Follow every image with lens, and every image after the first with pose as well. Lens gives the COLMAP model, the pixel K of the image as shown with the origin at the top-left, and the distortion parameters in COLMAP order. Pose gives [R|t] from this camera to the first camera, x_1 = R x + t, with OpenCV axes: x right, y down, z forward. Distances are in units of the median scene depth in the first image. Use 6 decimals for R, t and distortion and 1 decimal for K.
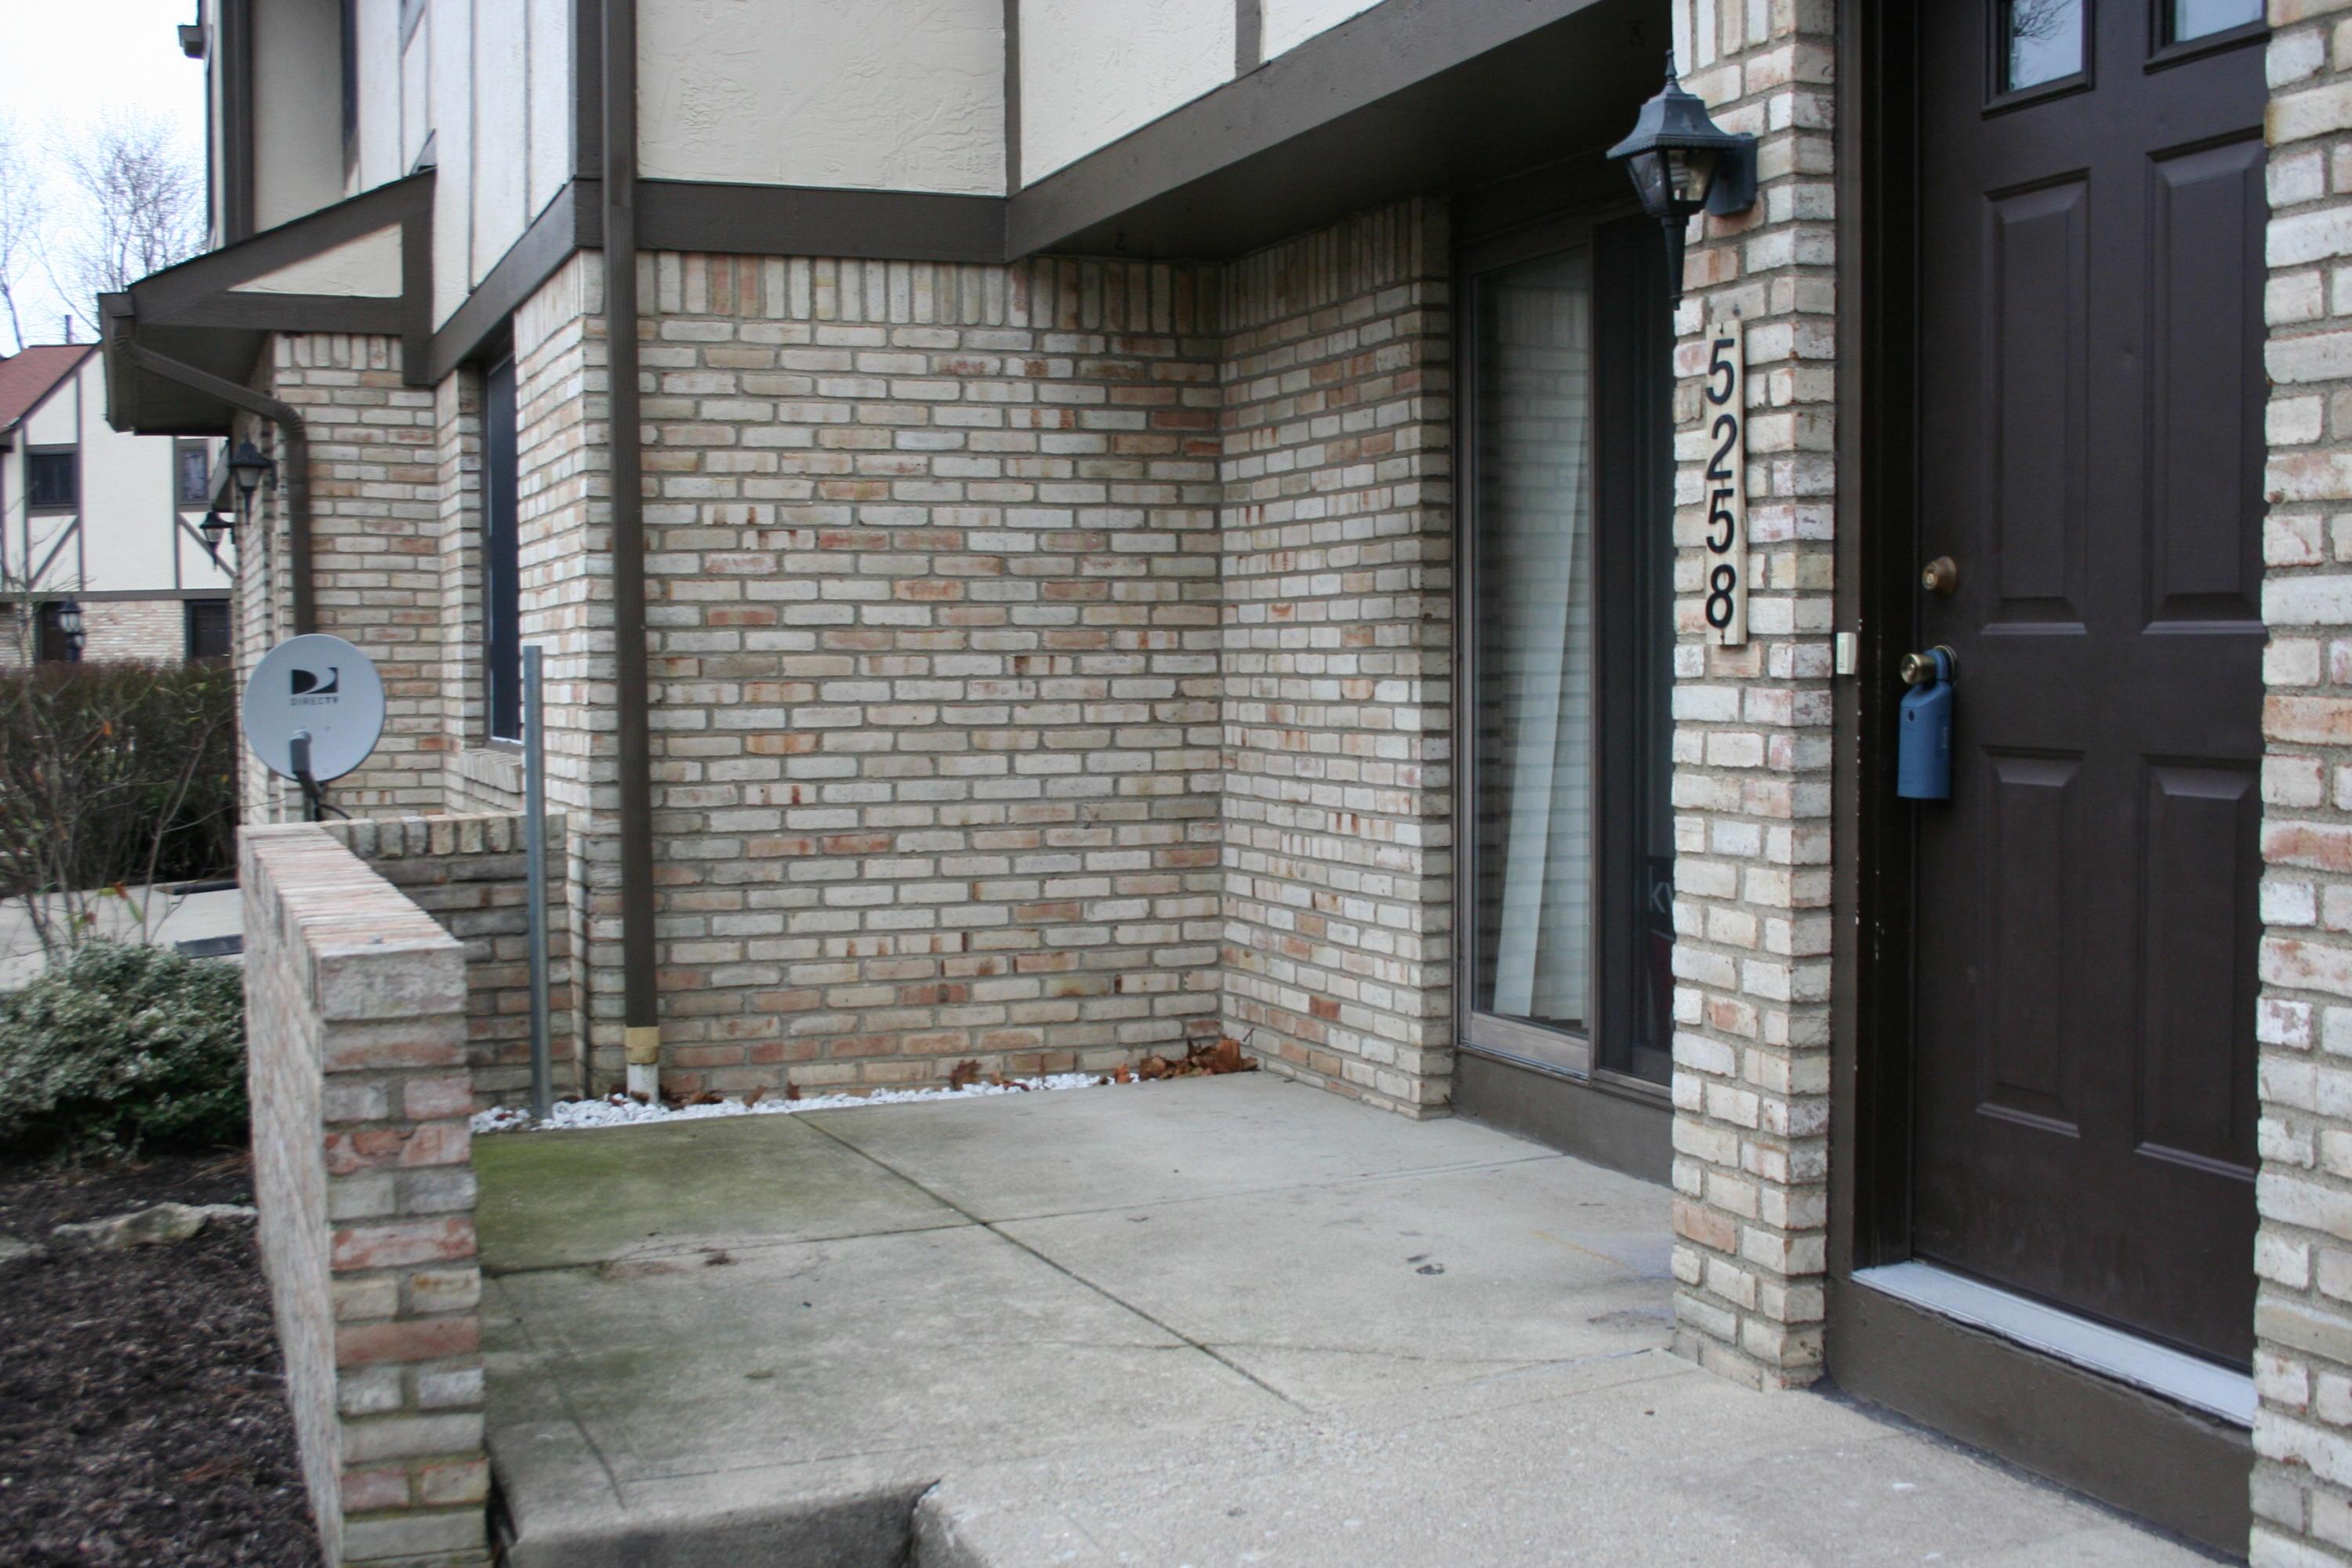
lens RADIAL K [[2760.9, 0, 1163.0], [0, 2760.9, 776.8], [0, 0, 1]] dist [-0.049693, 0.000000]
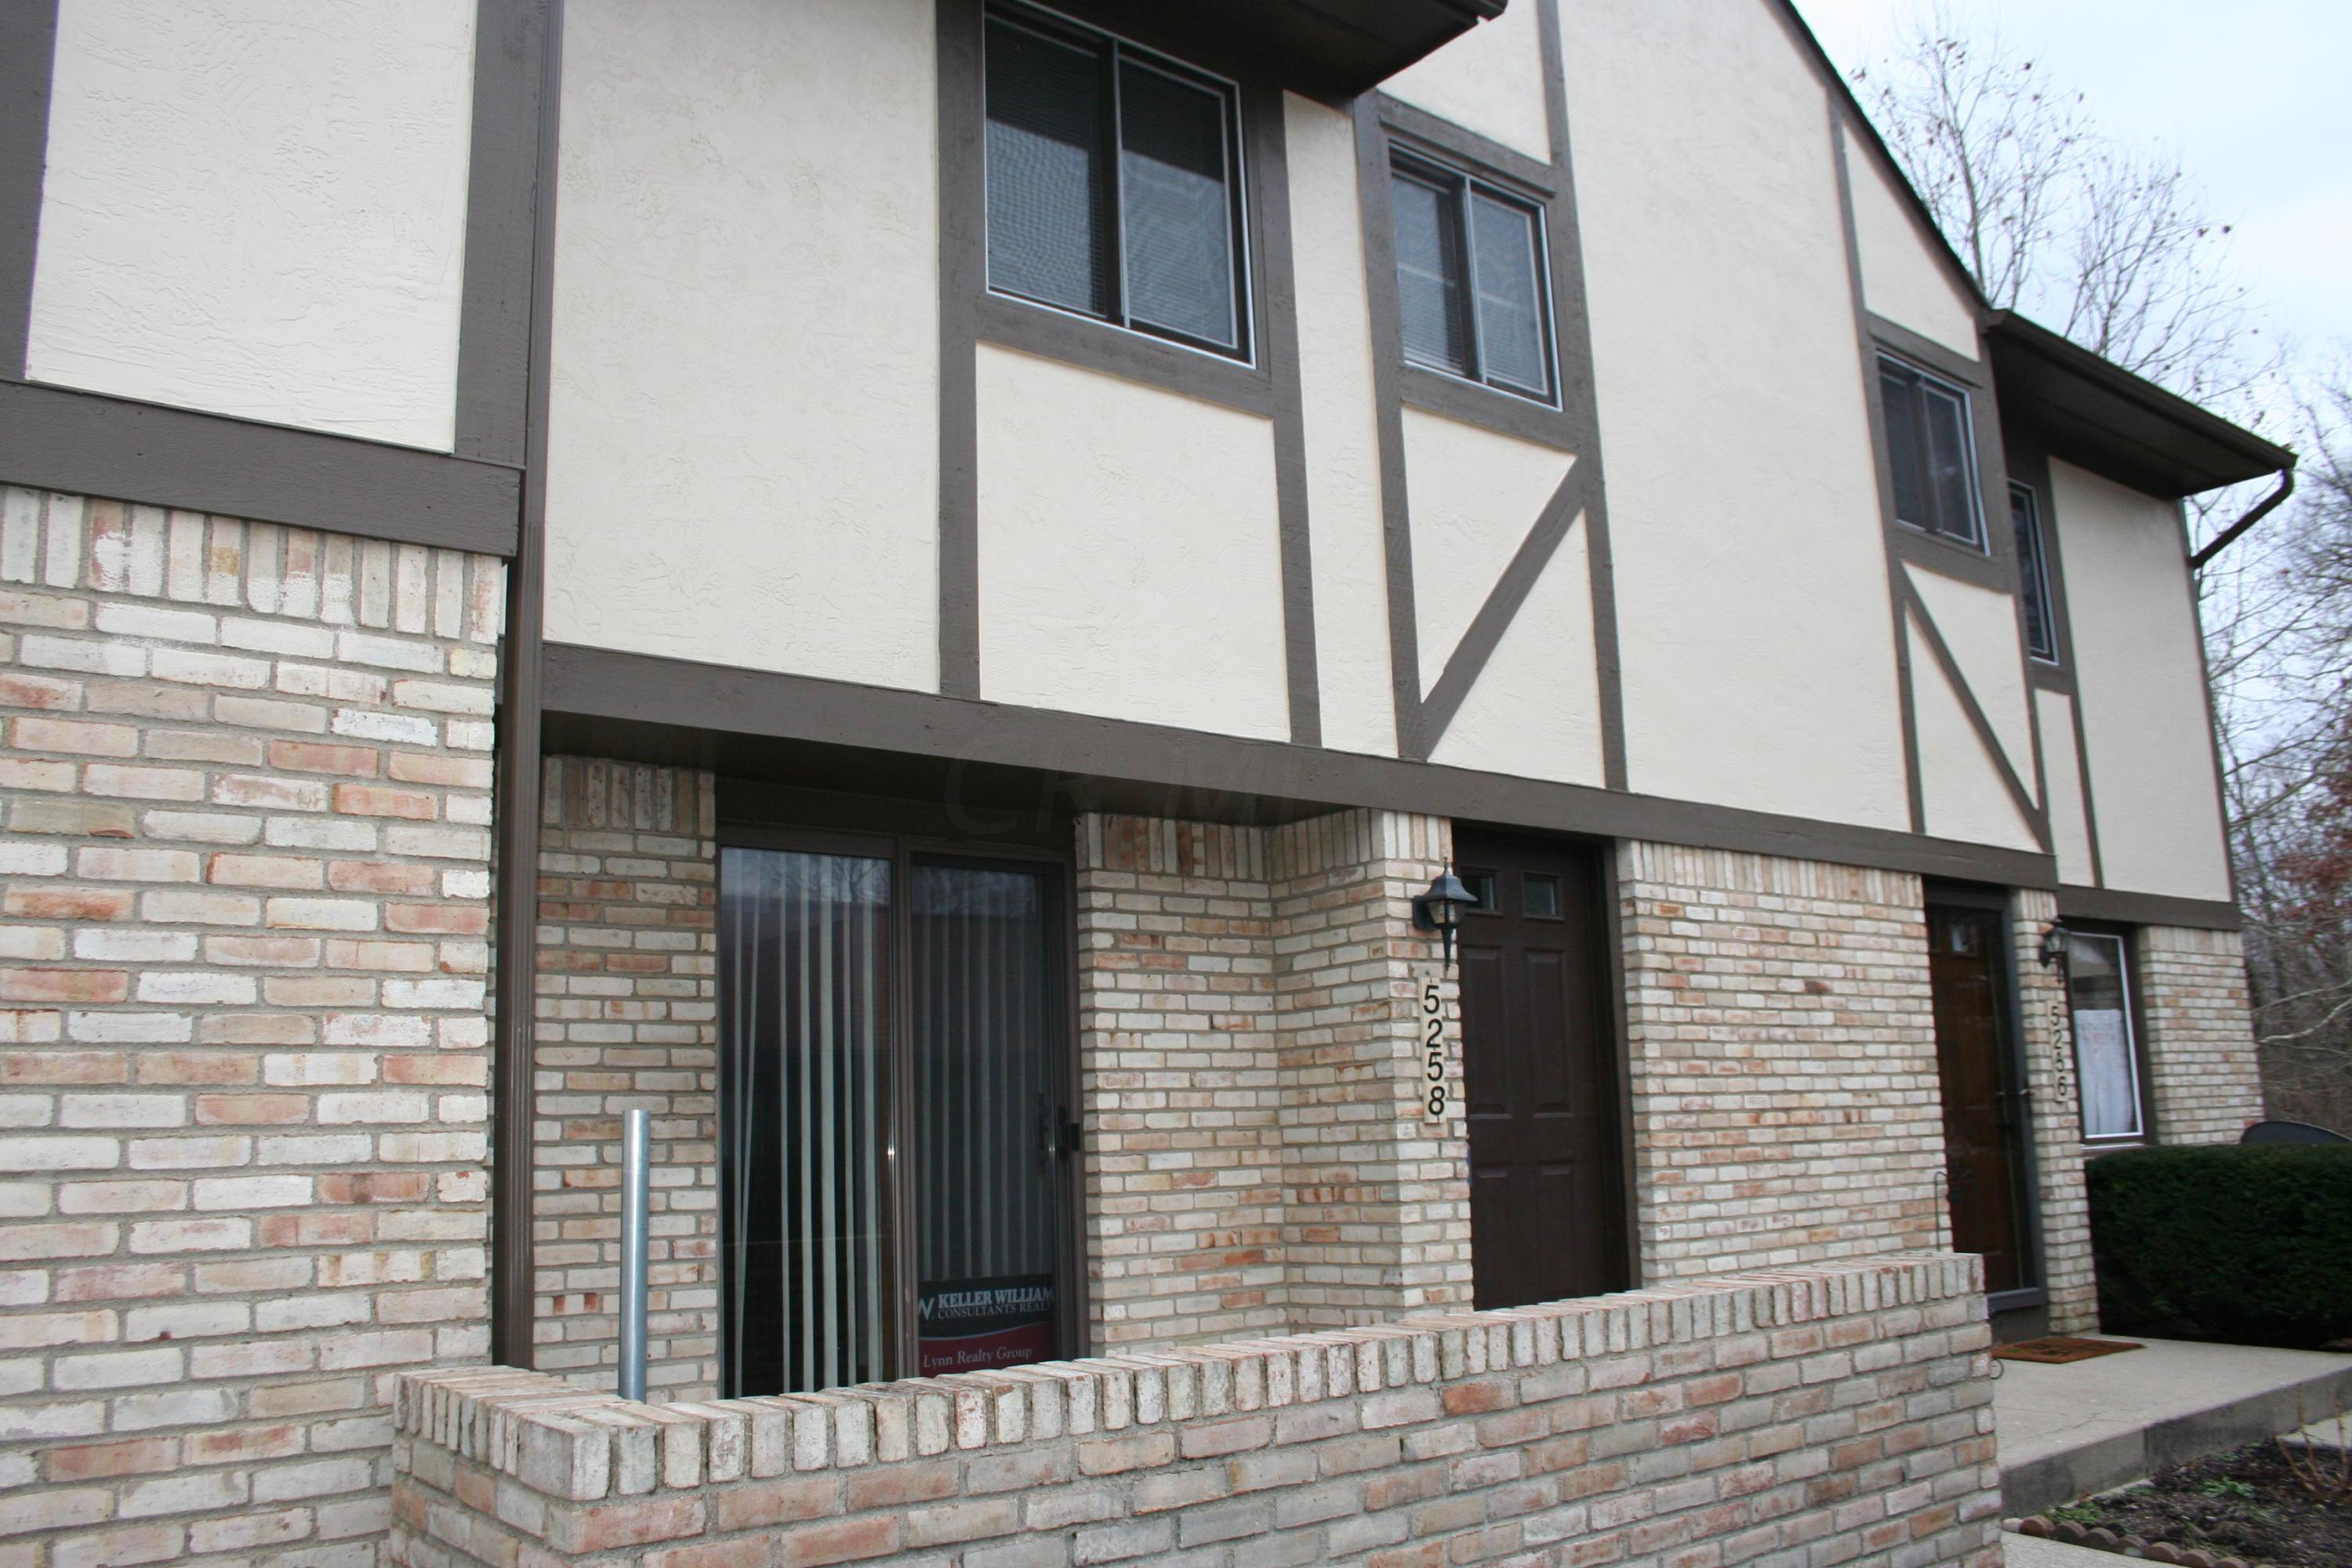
lens RADIAL K [[1931.0, 0, 1167.5], [0, 1931.0, 785.8], [0, 0, 1]] dist [-0.133444, 0.054457]
pose [[-0.296733, 0.195023, 0.934835, -0.778063], [0.075153, 0.980658, -0.180727, -0.032606], [-0.951999, 0.016628, -0.305650, 1.065113]]
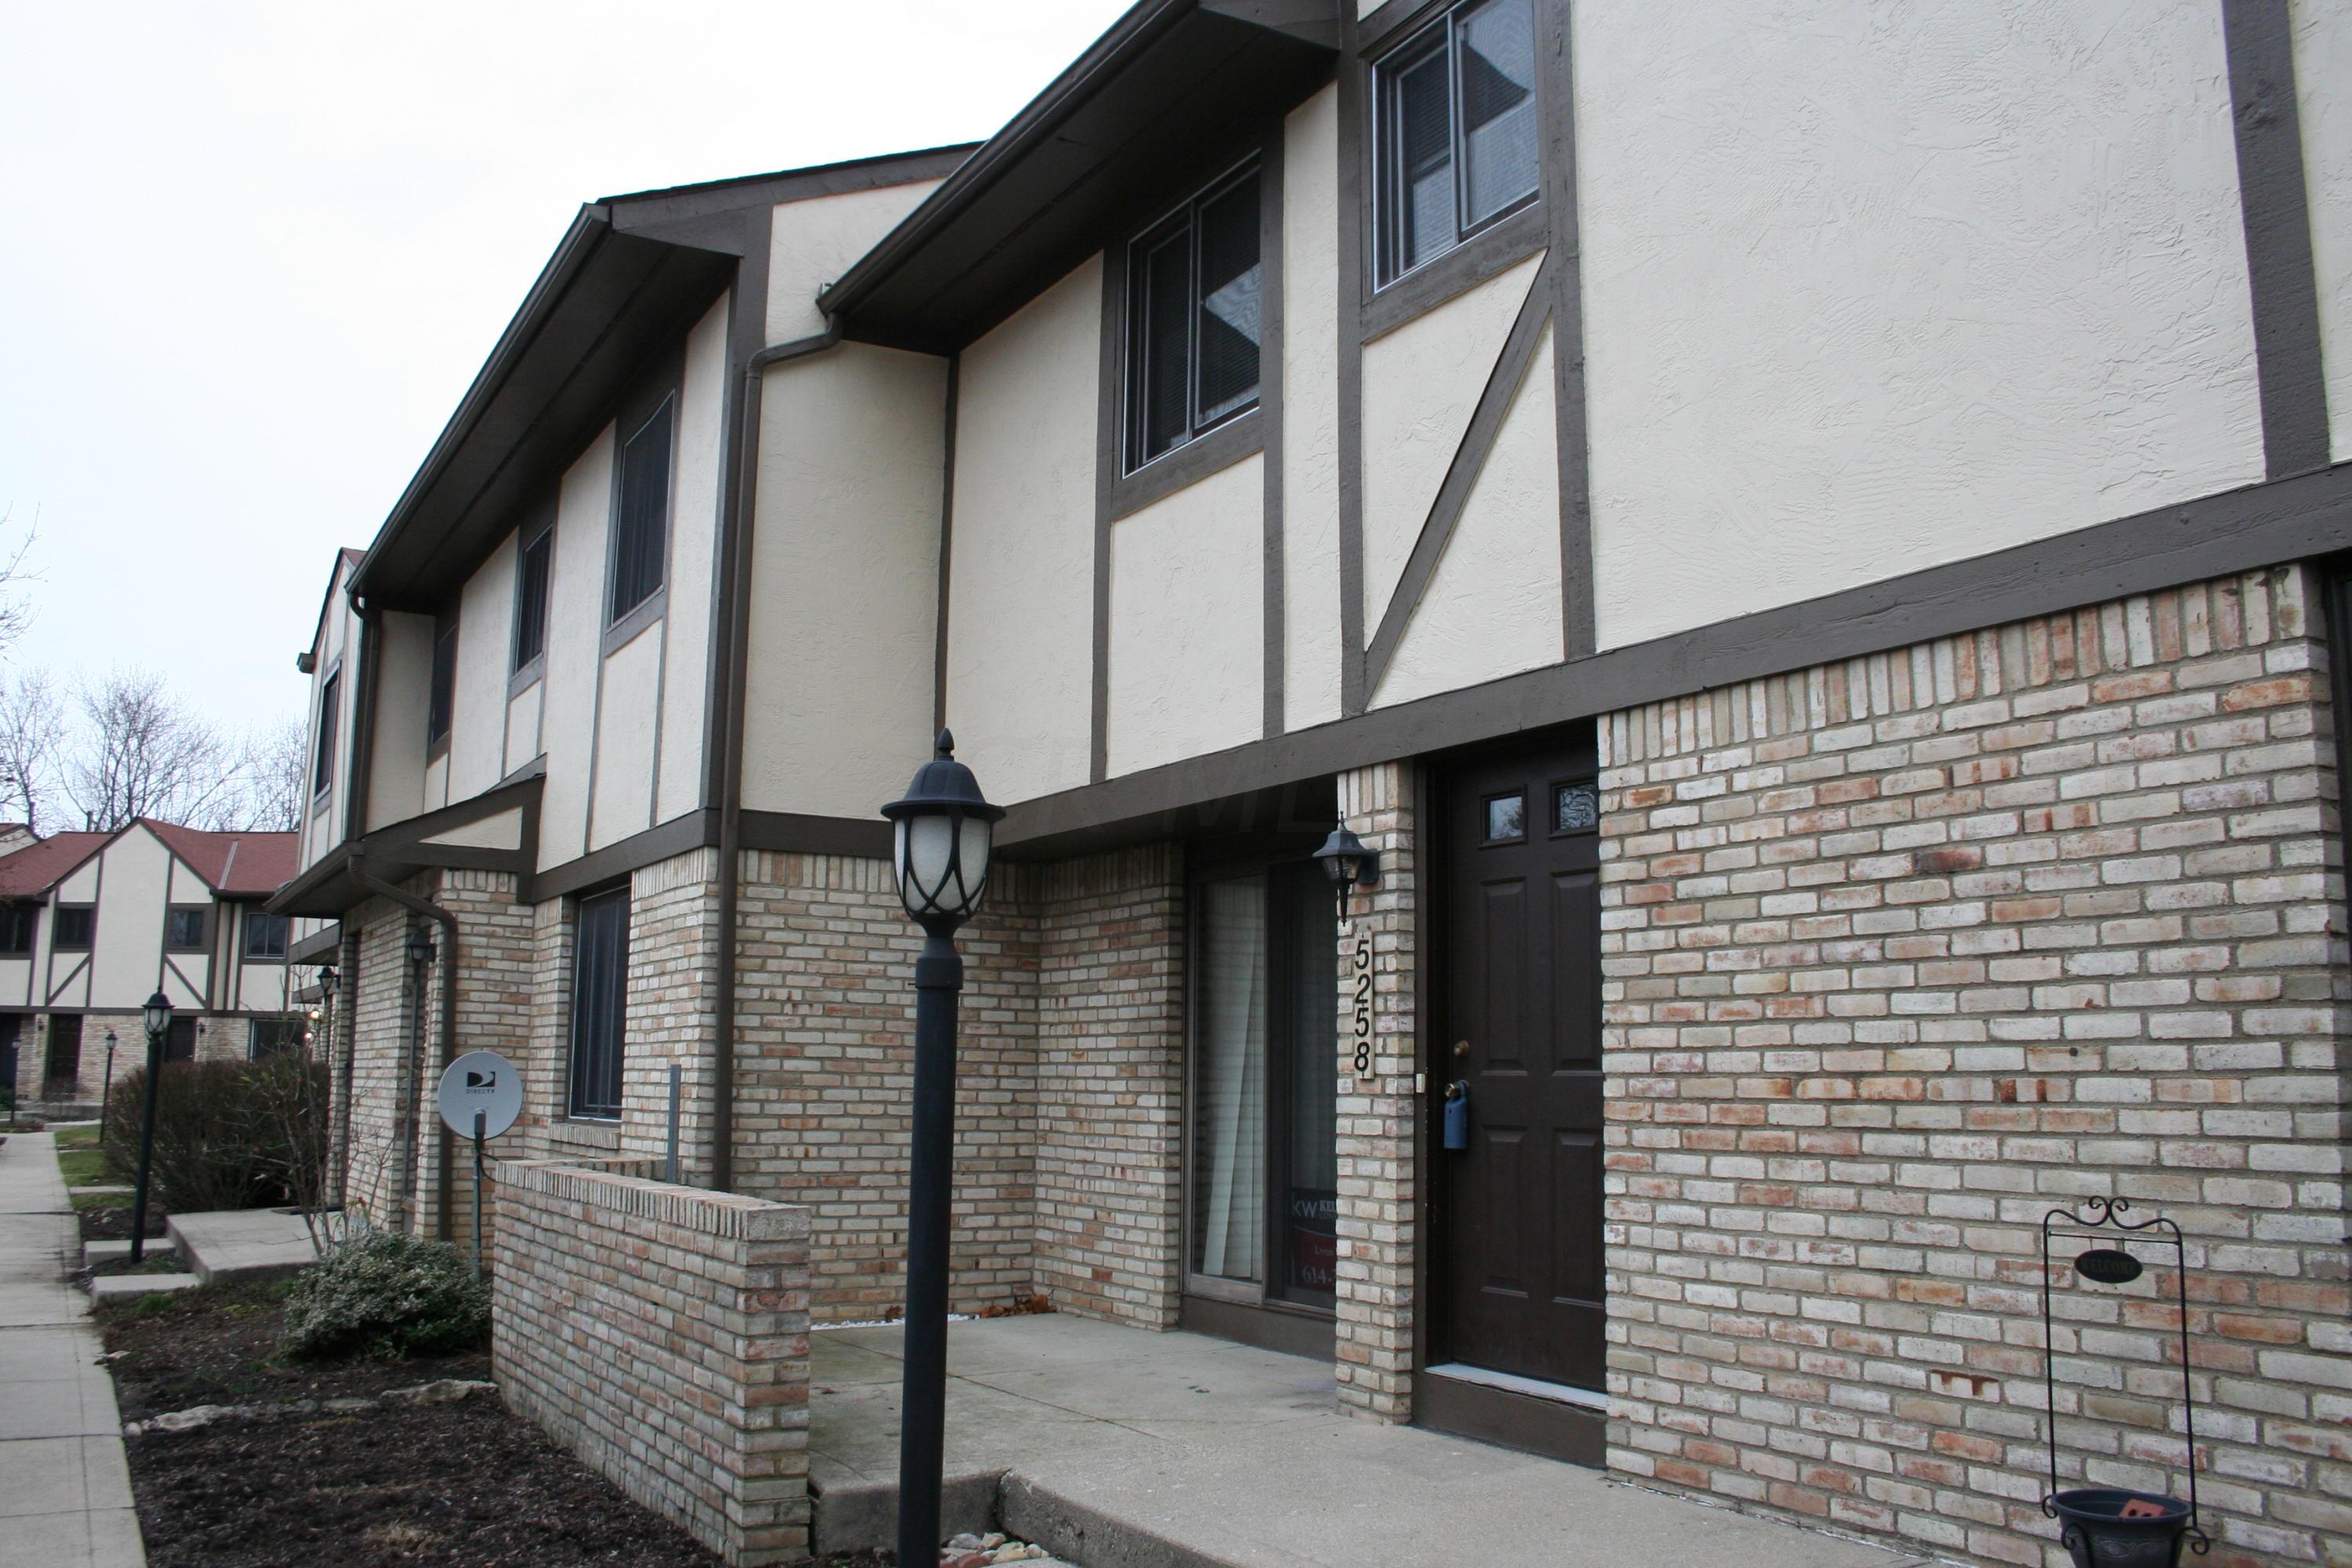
lens RADIAL K [[1931.0, 0, 1176.6], [0, 1931.0, 786.5], [0, 0, 1]] dist [-0.133444, 0.054457]
pose [[0.983163, 0.045960, 0.176859, -0.142072], [-0.010530, 0.980495, -0.196263, 0.016476], [-0.182429, 0.191097, 0.964470, -0.311945]]
